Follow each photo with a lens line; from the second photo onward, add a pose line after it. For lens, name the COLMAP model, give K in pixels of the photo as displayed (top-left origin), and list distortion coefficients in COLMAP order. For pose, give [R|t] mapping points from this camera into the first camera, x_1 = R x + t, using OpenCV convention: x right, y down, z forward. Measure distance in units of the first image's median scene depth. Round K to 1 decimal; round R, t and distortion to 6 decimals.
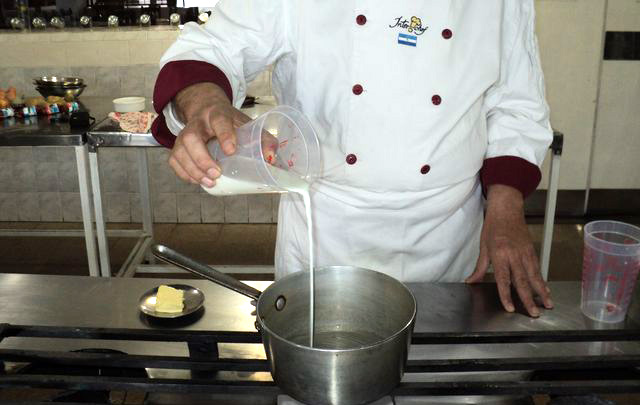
lens RADIAL K [[653.2, 0, 307.4], [0, 653.2, 152.3], [0, 0, 1]] dist [-0.198624, 0.239283]
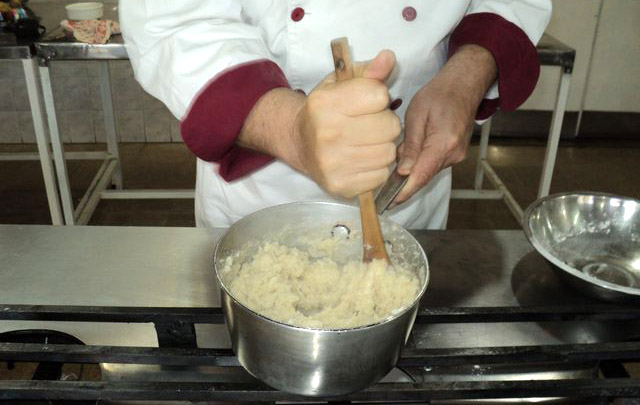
lens RADIAL K [[650.7, 0, 305.4], [0, 650.7, 204.3], [0, 0, 1]] dist [-0.166426, 0.160739]
pose [[0.999127, -0.001208, 0.041771, -0.014930], [-0.007543, 0.977952, 0.208694, 0.001099], [-0.041102, -0.208827, 0.977089, 0.103527]]
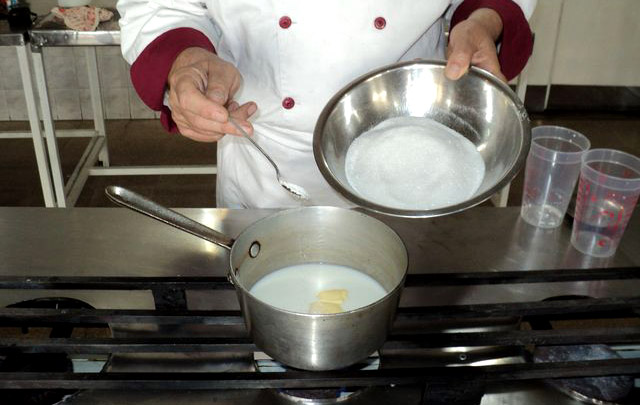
lens RADIAL K [[649.6, 0, 301.2], [0, 649.6, 159.6], [0, 0, 1]] dist [-0.118440, 0.040488]
pose [[0.998013, -0.009444, 0.062304, -0.011205], [-0.002390, 0.982324, 0.187172, -0.020443], [-0.062971, -0.186949, 0.980349, 0.045722]]
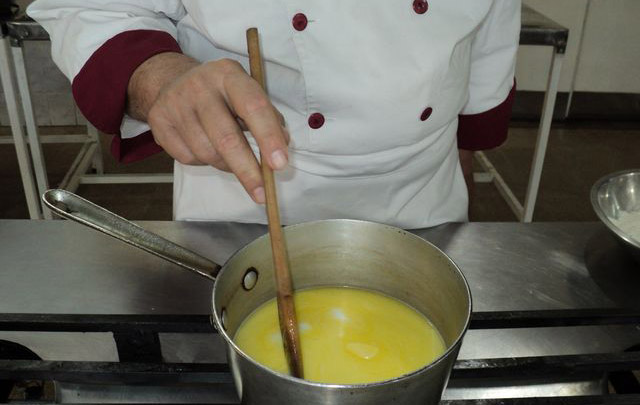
lens RADIAL K [[652.5, 0, 305.6], [0, 652.5, 192.2], [0, 0, 1]] dist [-0.183491, 0.202226]
pose [[0.998198, -0.005970, 0.059713, -0.008688], [-0.007260, 0.975719, 0.218904, 0.002117], [-0.059570, -0.218943, 0.973918, 0.132695]]
